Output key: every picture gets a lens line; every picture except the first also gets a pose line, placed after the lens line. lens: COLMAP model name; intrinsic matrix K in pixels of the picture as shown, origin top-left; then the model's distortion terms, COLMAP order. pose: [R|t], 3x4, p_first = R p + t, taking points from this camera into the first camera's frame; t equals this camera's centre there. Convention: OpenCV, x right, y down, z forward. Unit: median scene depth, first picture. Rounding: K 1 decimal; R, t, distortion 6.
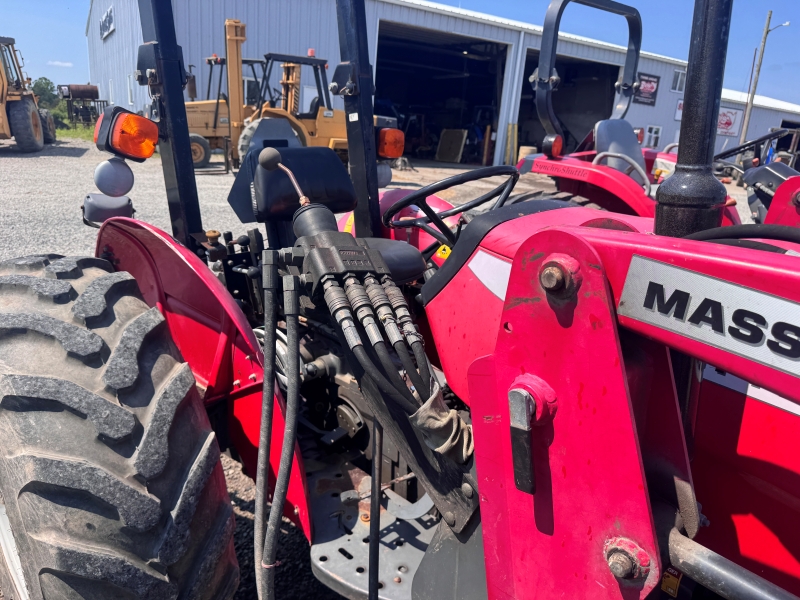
lens RADIAL K [[568.7, 0, 406.9], [0, 568.7, 302.6], [0, 0, 1]] dist [0.057187, -0.061734]
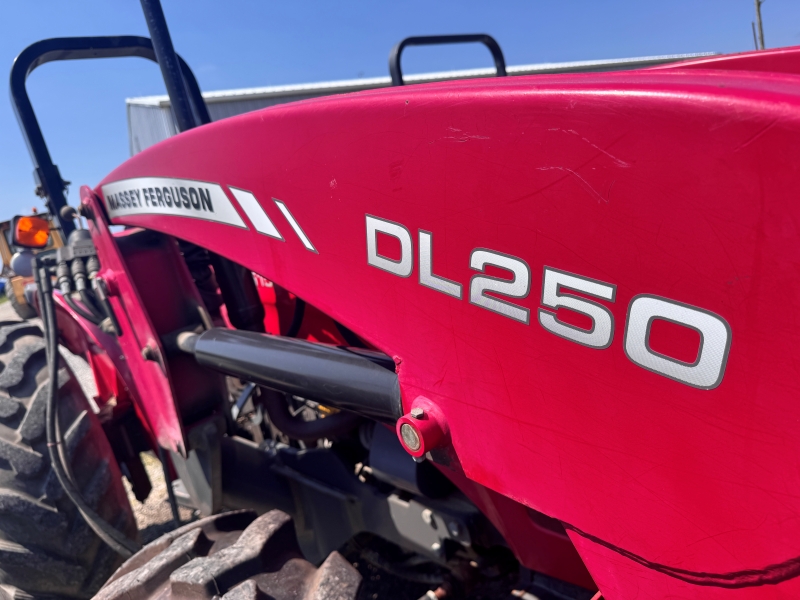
lens RADIAL K [[568.7, 0, 397.2], [0, 568.7, 300.8], [0, 0, 1]] dist [0.057187, -0.061734]
pose [[0.960583, -0.246181, -0.129136, 0.722485], [0.228432, 0.963727, -0.138022, 0.376334], [0.158430, 0.103082, 0.981975, -0.329196]]
